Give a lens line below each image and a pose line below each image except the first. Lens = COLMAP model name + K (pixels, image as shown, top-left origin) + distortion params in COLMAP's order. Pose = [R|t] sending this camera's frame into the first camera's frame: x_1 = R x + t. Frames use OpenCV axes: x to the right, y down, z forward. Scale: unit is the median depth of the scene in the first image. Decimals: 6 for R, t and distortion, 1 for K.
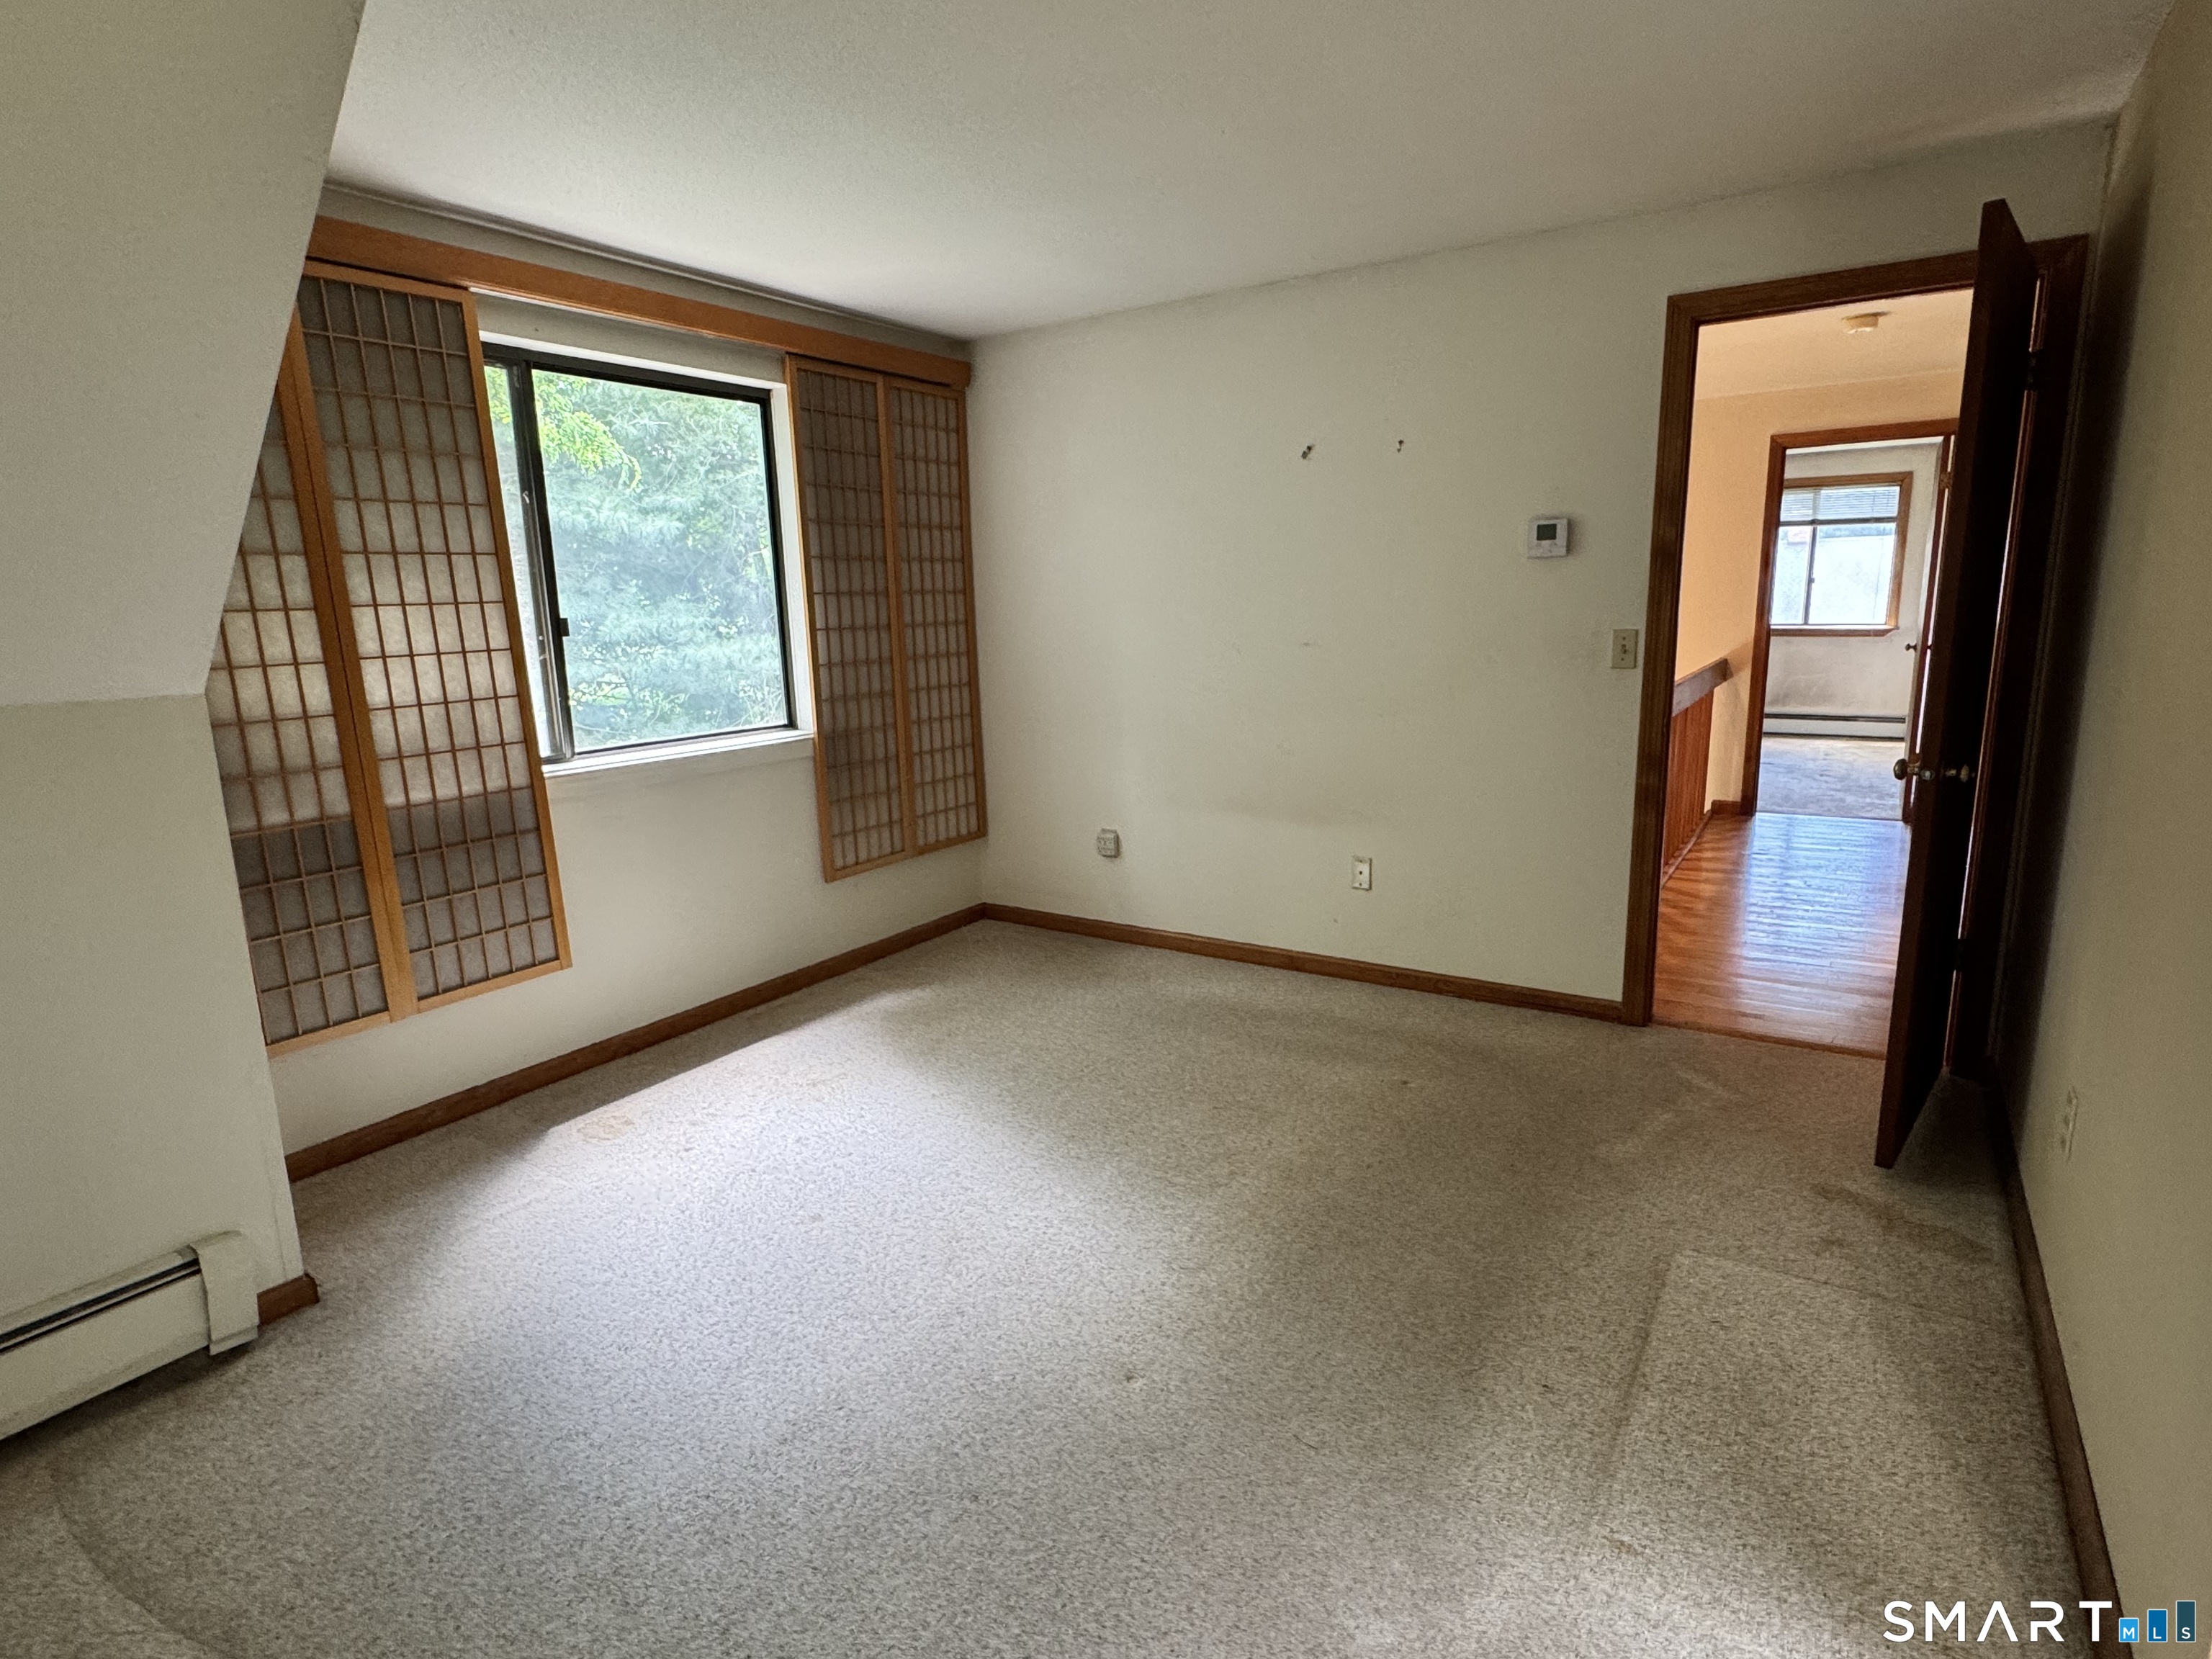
lens RADIAL K [[1172.4, 0, 1096.2], [0, 1172.4, 830.0], [0, 0, 1]] dist [-0.002268, 0.001691]
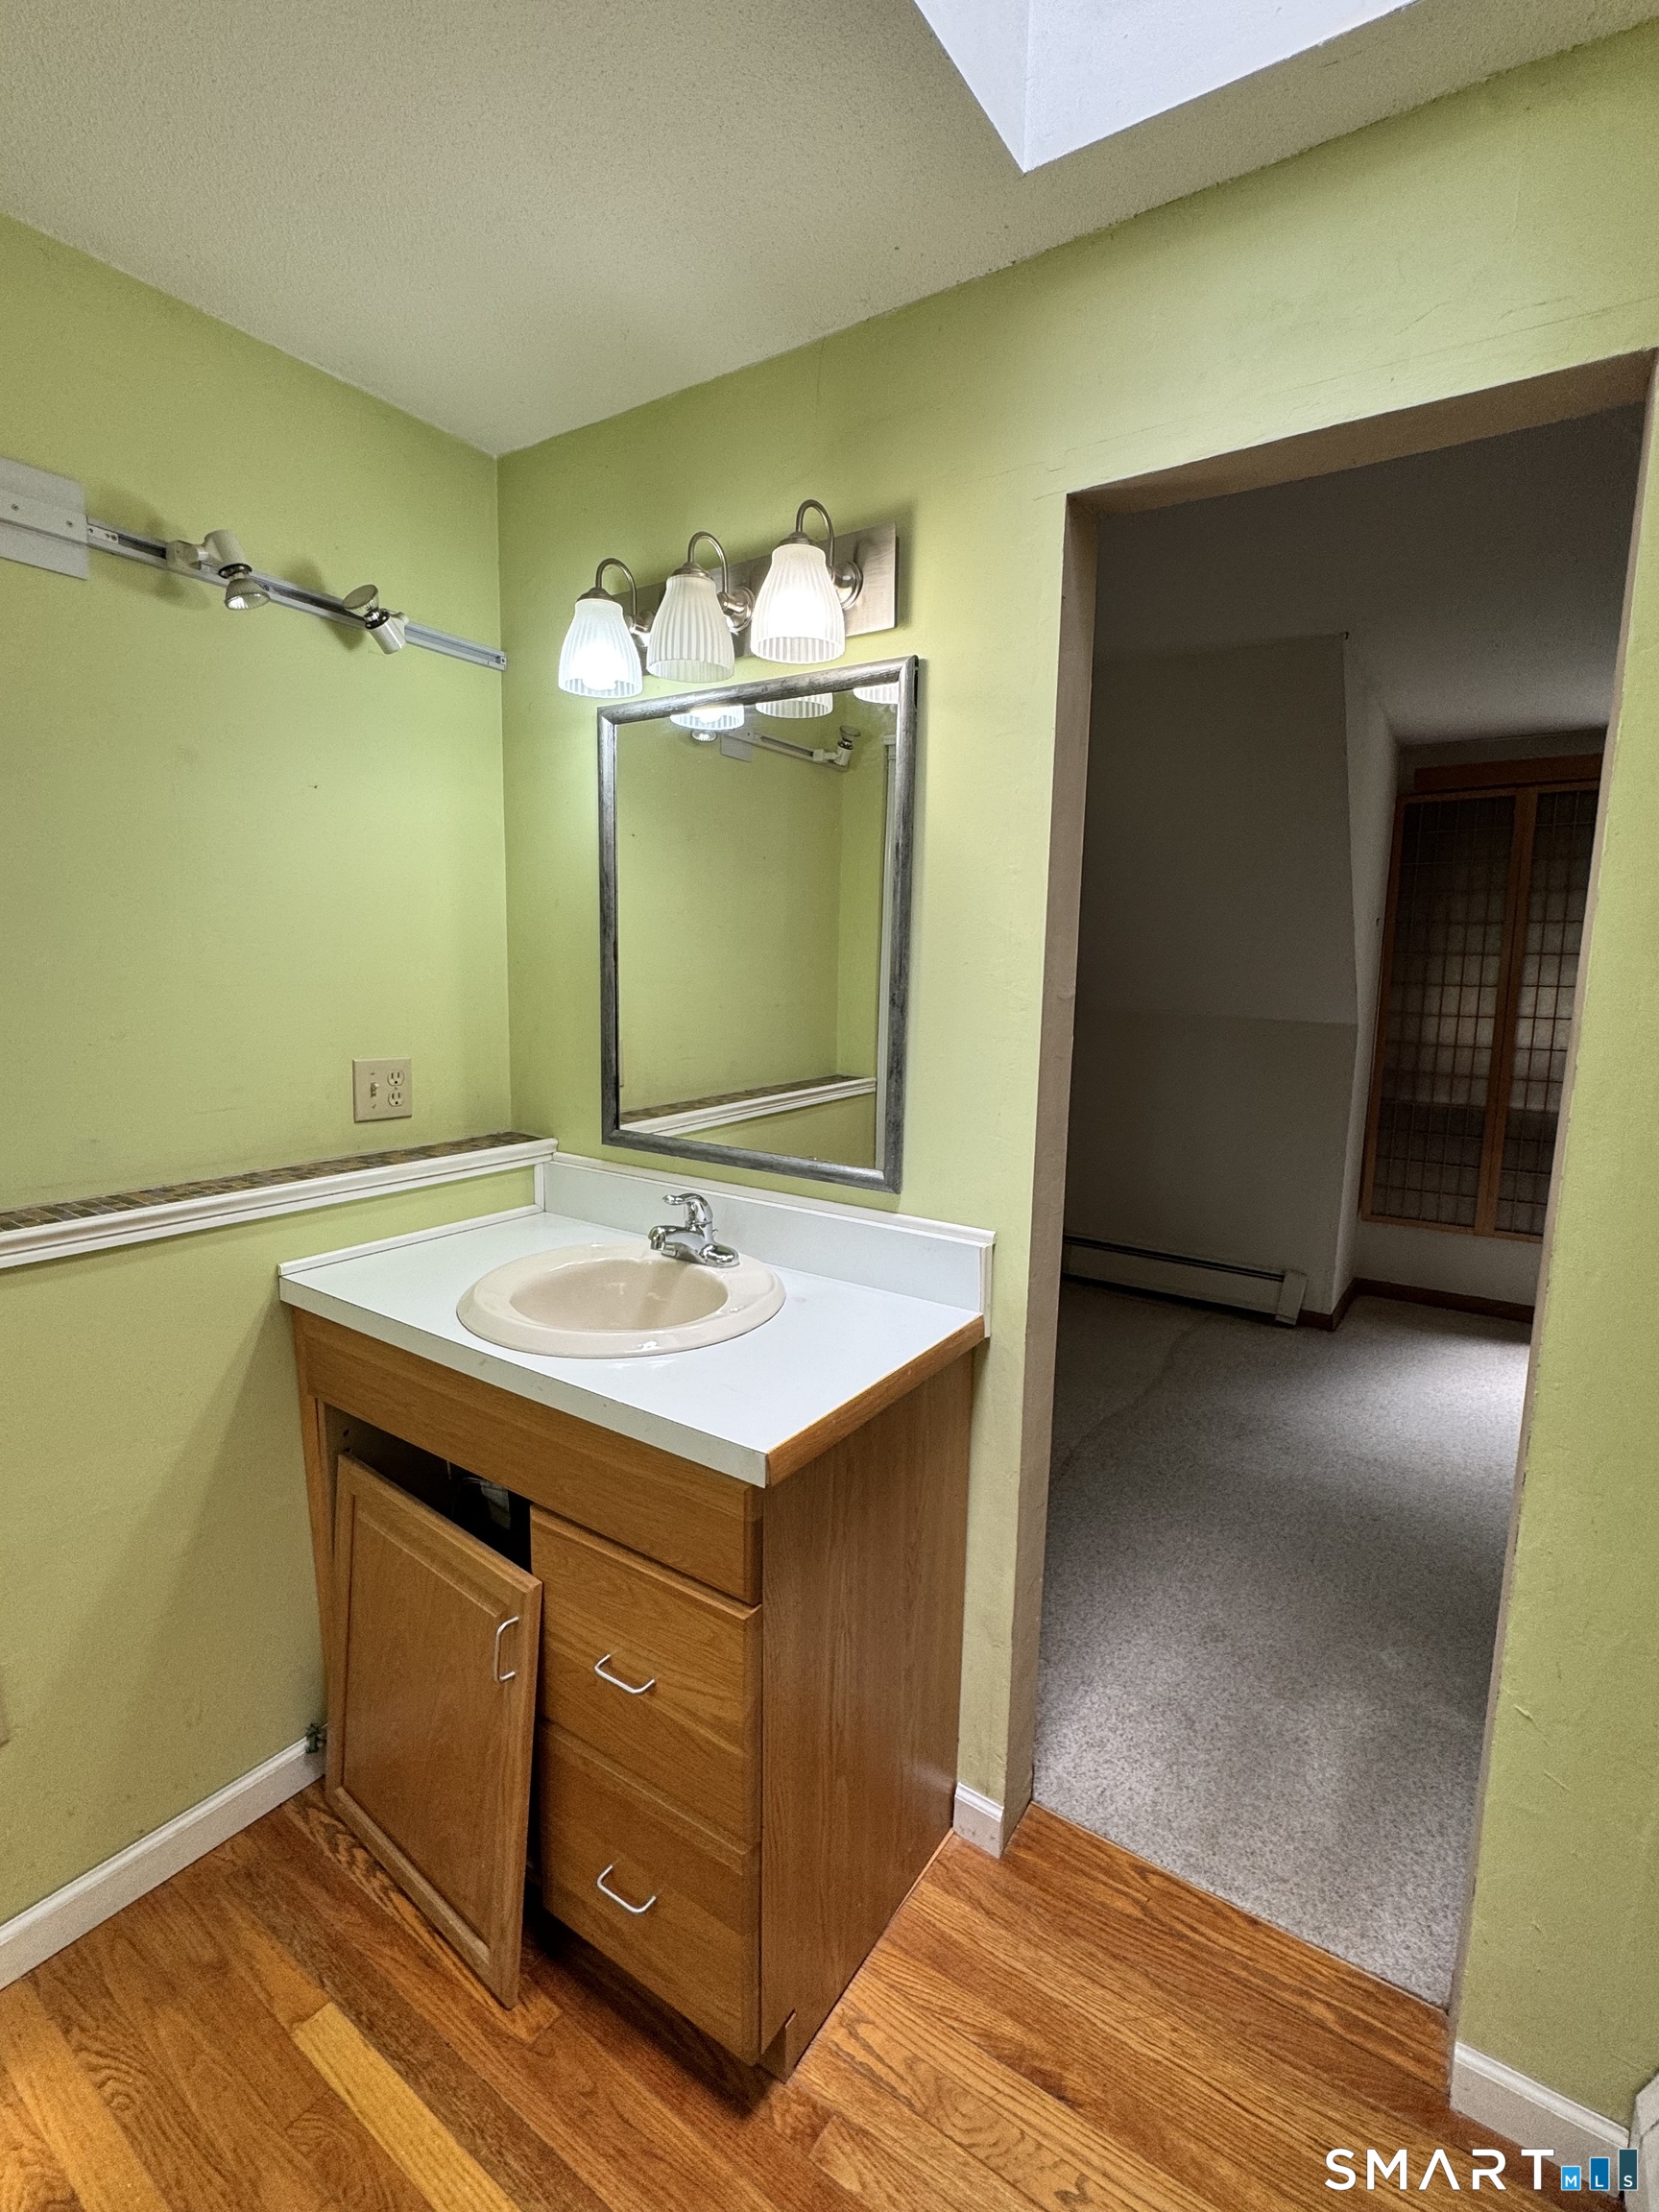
lens RADIAL K [[1039.3, 0, 816.8], [0, 1039.3, 1110.0], [0, 0, 1]] dist [-0.011258, 0.000510]
pose [[-0.007911, 0.168271, -0.985709, 0.778423], [-0.211493, 0.963159, 0.166119, -0.049794], [0.977348, 0.209784, 0.027969, 0.018503]]
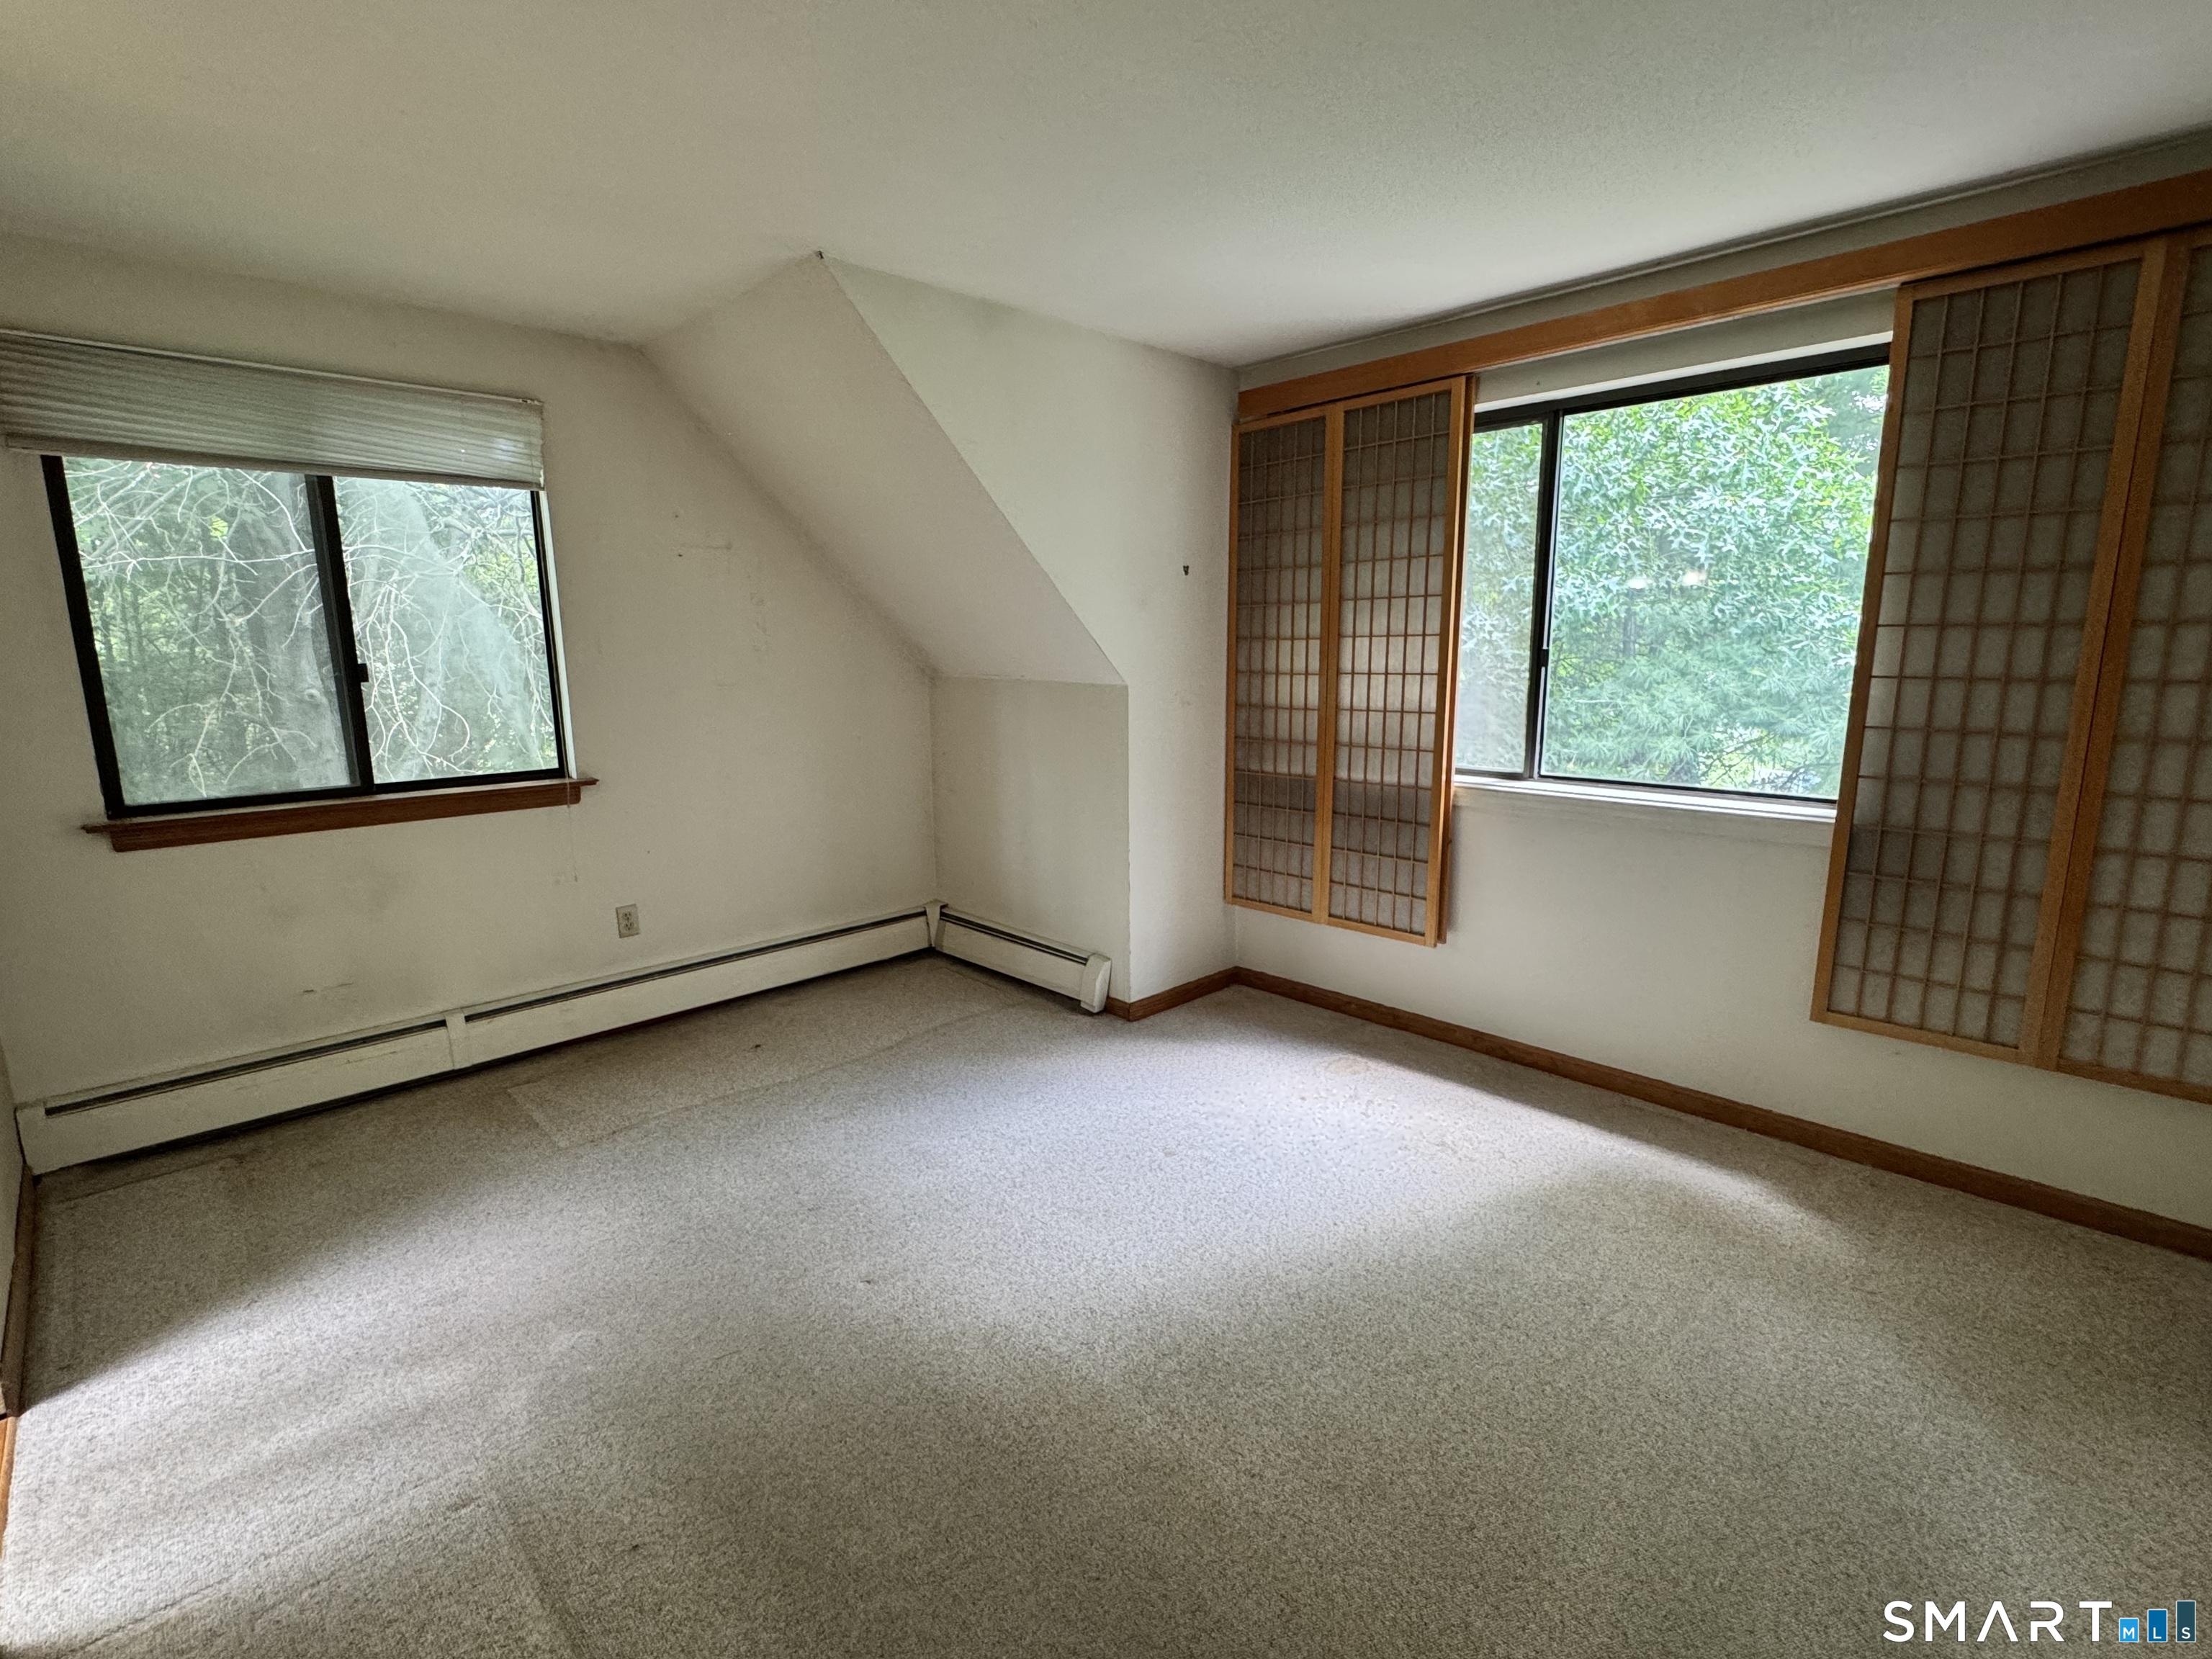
lens RADIAL K [[1039.3, 0, 1106.0], [0, 1039.3, 829.5], [0, 0, 1]] dist [-0.011258, 0.000510]
pose [[-0.221486, 0.202911, -0.953819, 0.638362], [-0.171978, 0.954653, 0.243024, -0.207552], [0.959879, 0.217862, -0.176546, 0.920676]]
